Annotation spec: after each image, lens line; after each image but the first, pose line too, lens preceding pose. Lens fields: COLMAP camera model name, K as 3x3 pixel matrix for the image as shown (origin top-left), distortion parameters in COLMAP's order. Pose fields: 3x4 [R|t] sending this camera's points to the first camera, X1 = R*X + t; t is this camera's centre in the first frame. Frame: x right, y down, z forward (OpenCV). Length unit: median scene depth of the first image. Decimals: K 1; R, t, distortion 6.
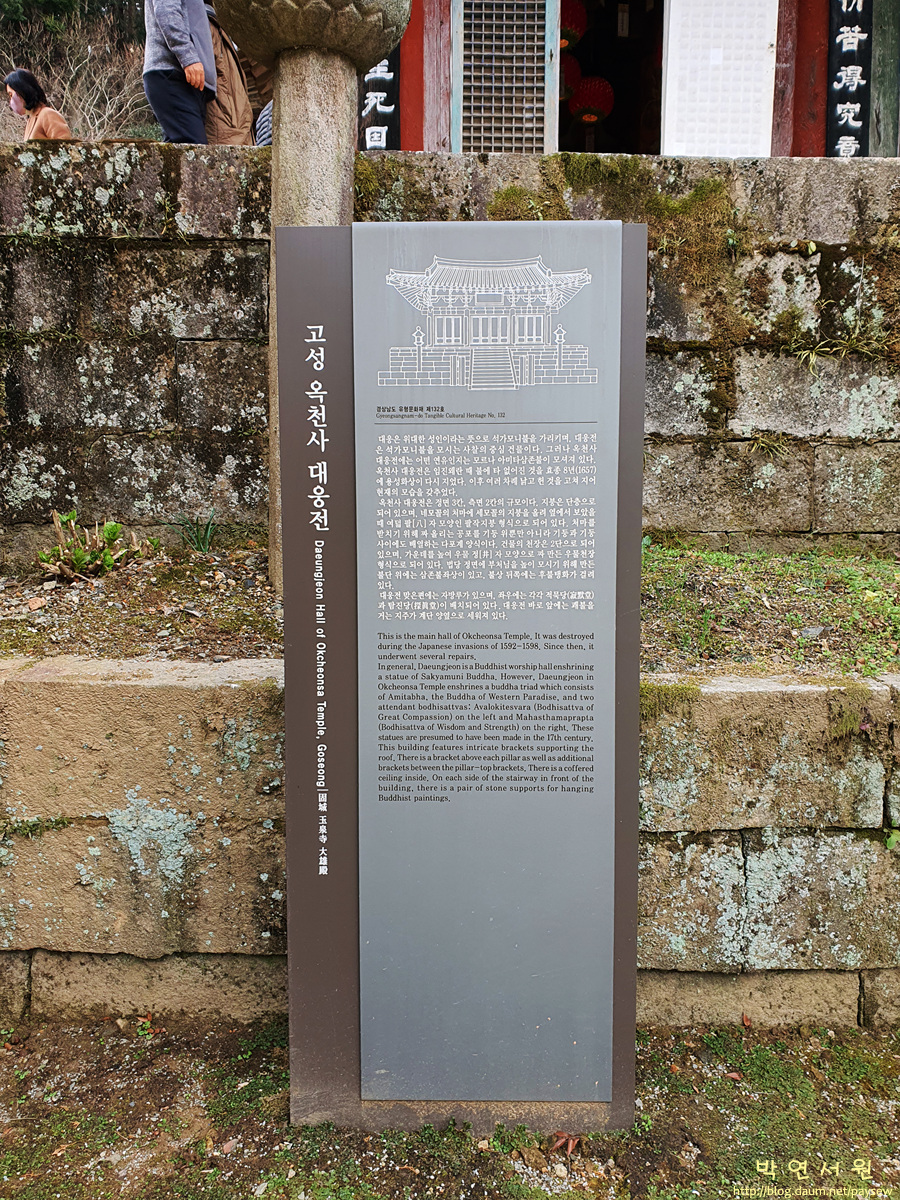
lens RADIAL K [[951.2, 0, 441.9], [0, 951.2, 591.4], [0, 0, 1]] dist [0.011813, 0.002890]
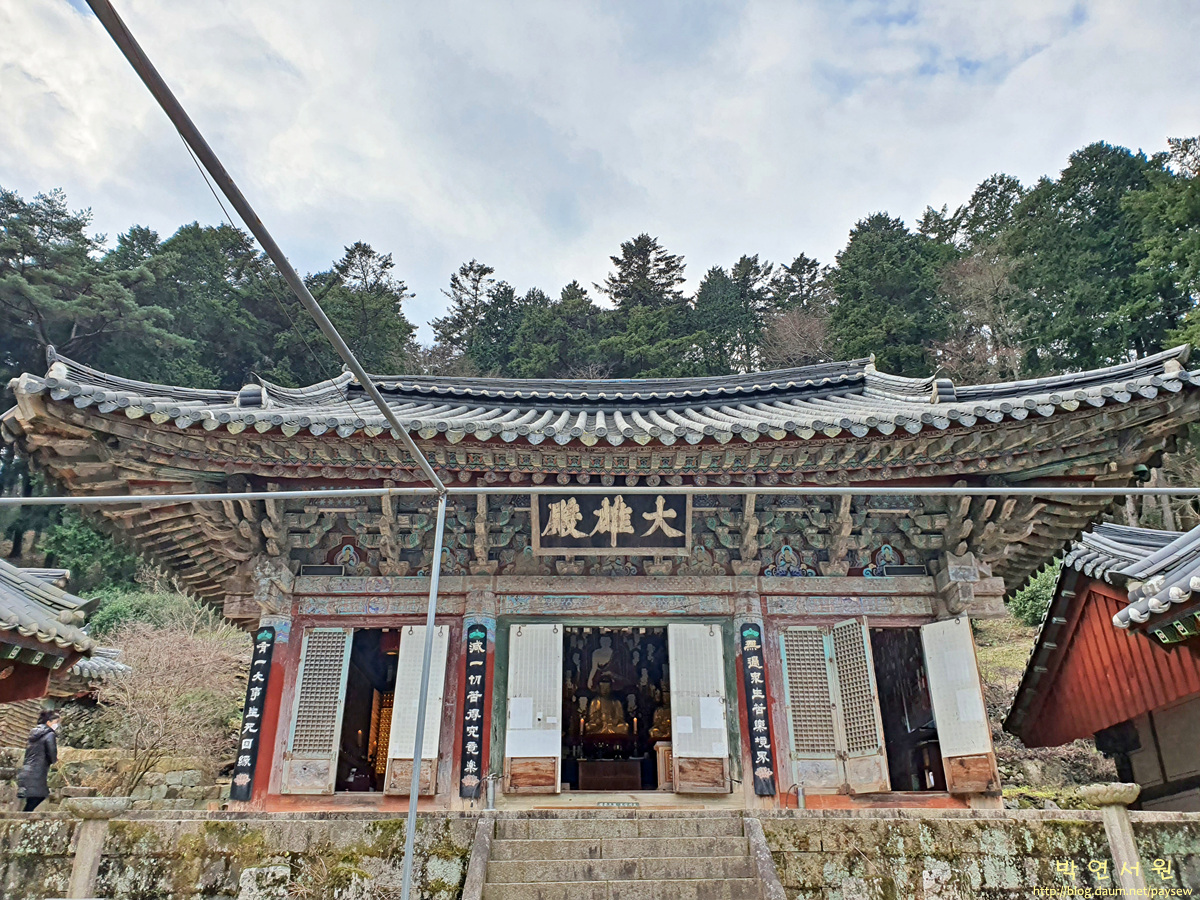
lens RADIAL K [[943.3, 0, 600.0], [0, 943.3, 450.0], [0, 0, 1]] dist [0.050380, -0.046675]
pose [[0.999937, -0.009334, -0.006216, 0.730714], [0.004903, 0.862362, -0.506269, 0.027046], [0.010086, 0.506207, 0.862353, -1.125826]]
